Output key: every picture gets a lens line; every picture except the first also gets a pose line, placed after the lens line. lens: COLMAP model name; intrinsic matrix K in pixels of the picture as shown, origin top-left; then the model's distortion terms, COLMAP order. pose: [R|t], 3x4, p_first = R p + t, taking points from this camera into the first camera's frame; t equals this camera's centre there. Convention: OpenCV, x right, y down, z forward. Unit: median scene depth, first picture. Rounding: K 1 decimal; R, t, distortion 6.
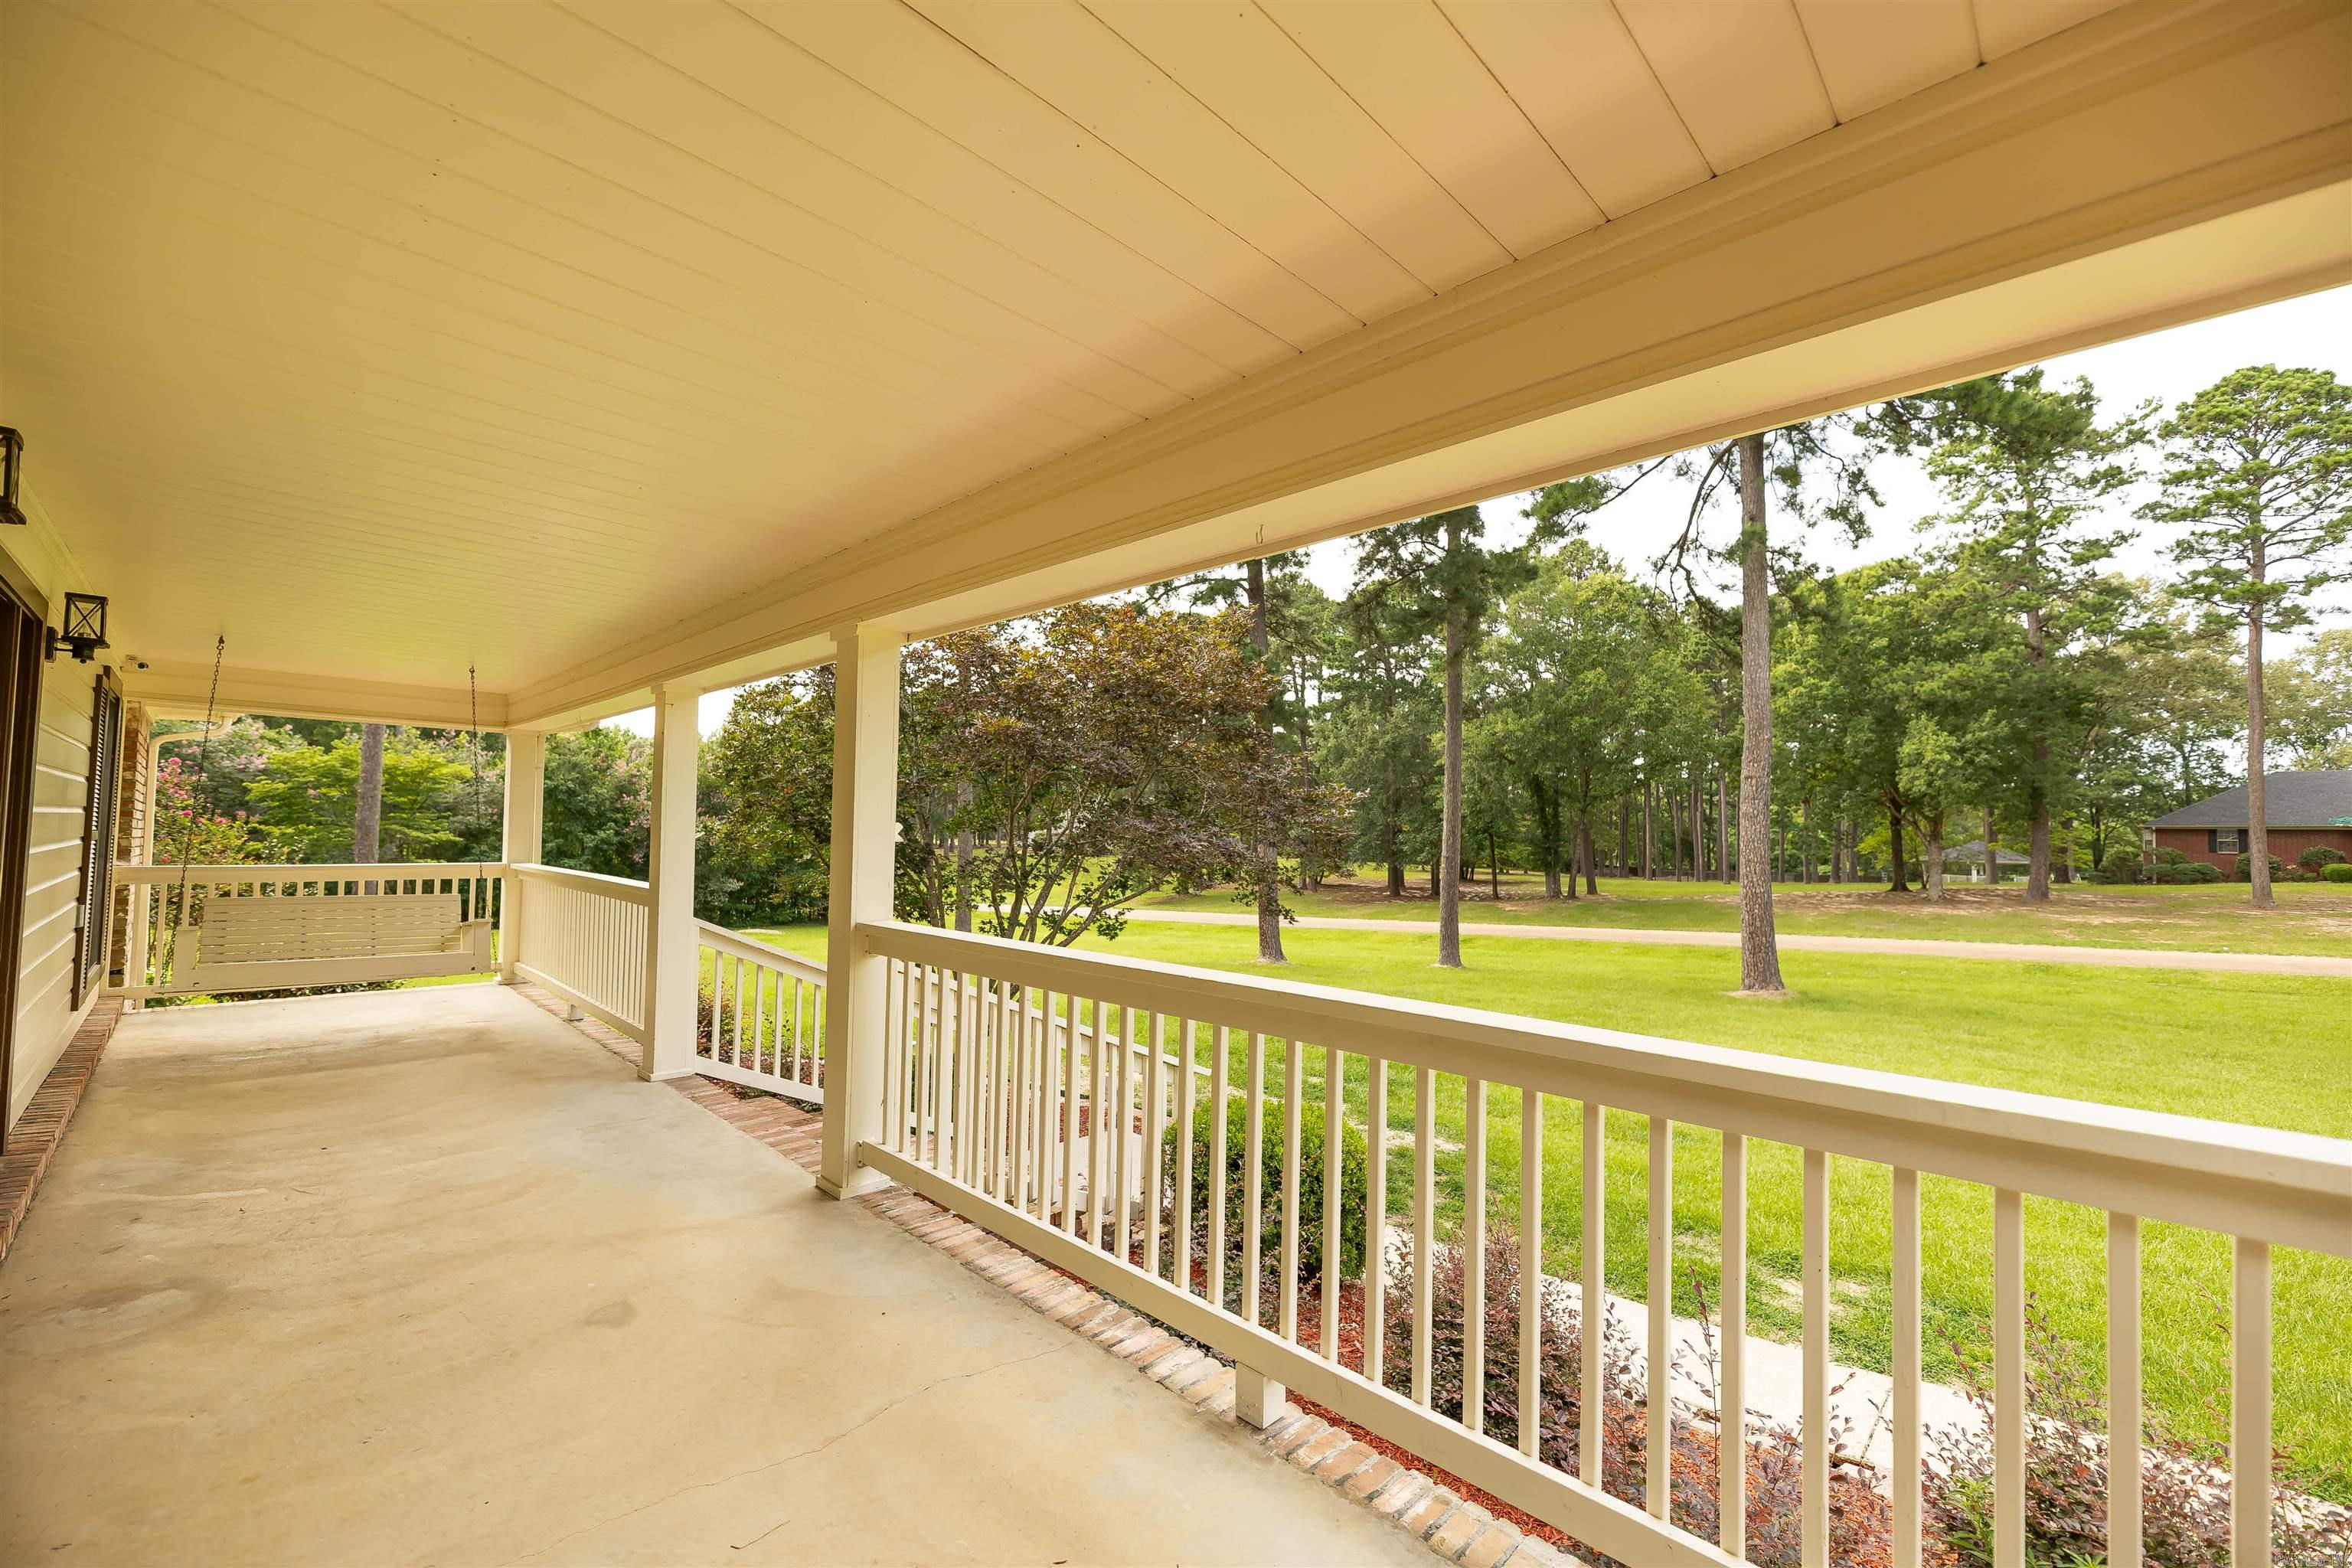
lens RADIAL K [[970.8, 0, 1176.0], [0, 970.8, 784.0], [0, 0, 1]] dist [-0.000459, -0.000423]
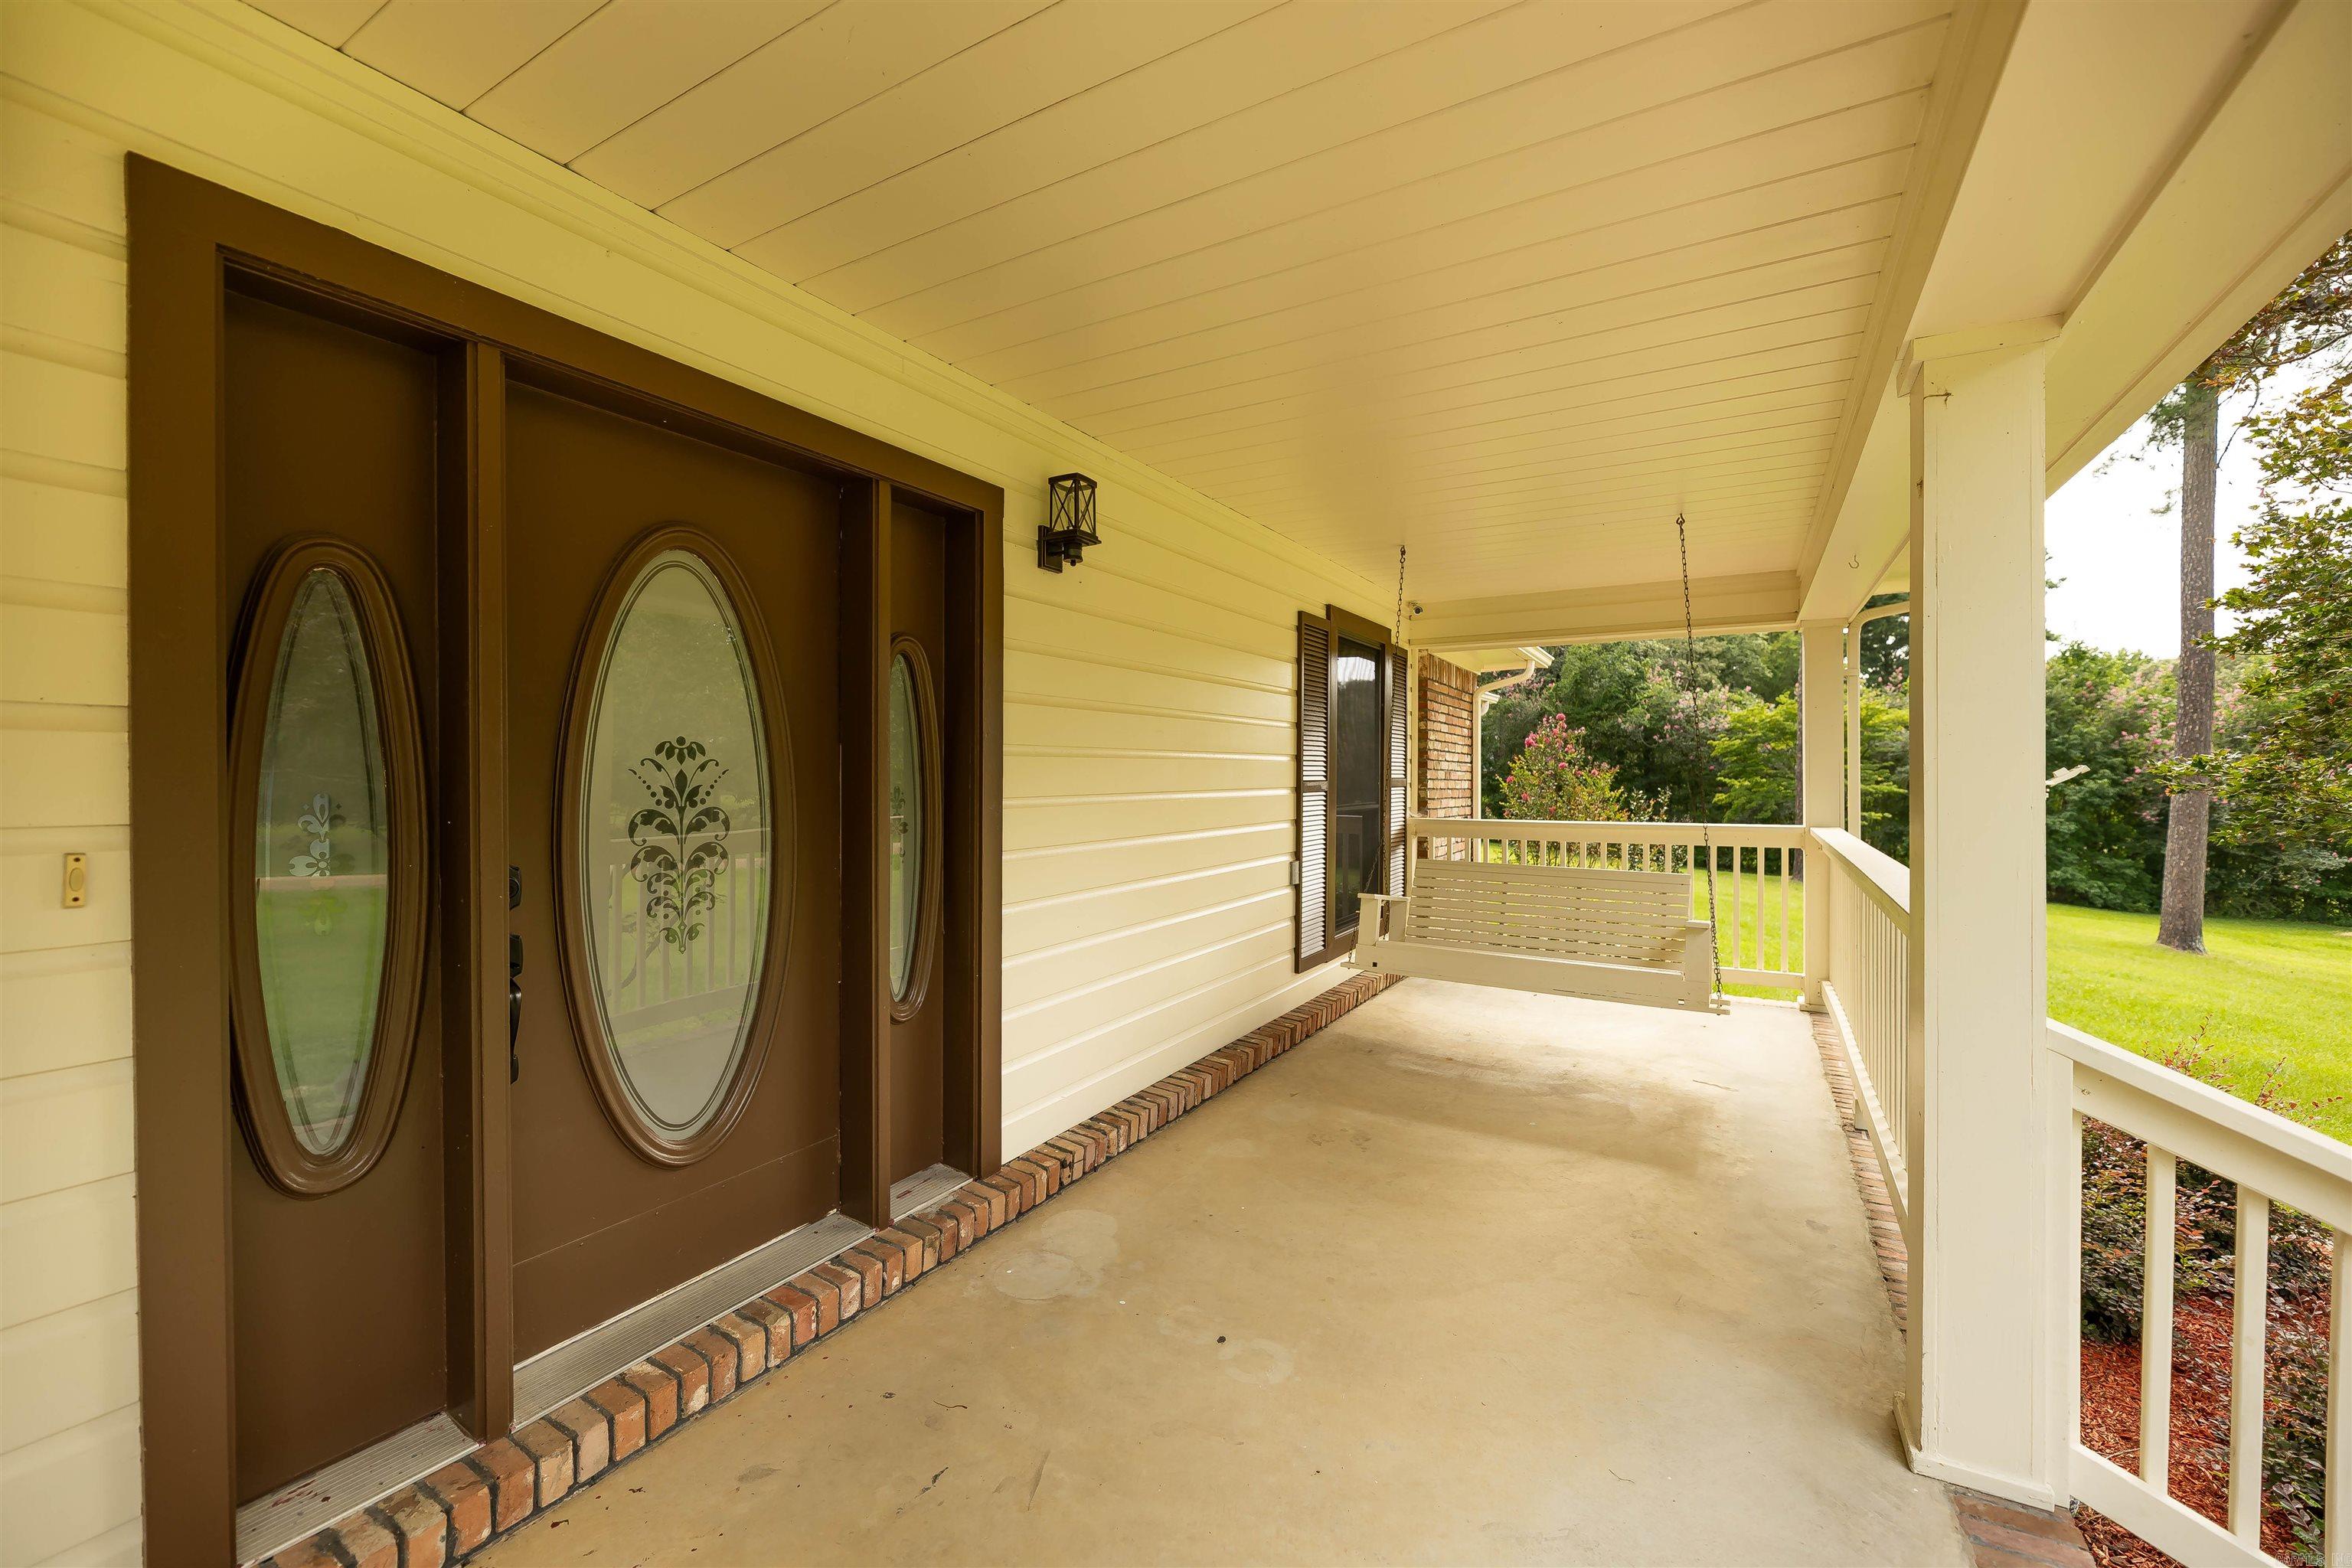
lens RADIAL K [[970.8, 0, 1176.0], [0, 970.8, 784.0], [0, 0, 1]] dist [-0.000459, -0.000423]
pose [[0.265776, -0.007542, -0.964005, -0.041201], [0.055416, 0.998435, 0.007467, 0.005833], [0.962441, -0.055405, 0.265778, 0.100941]]
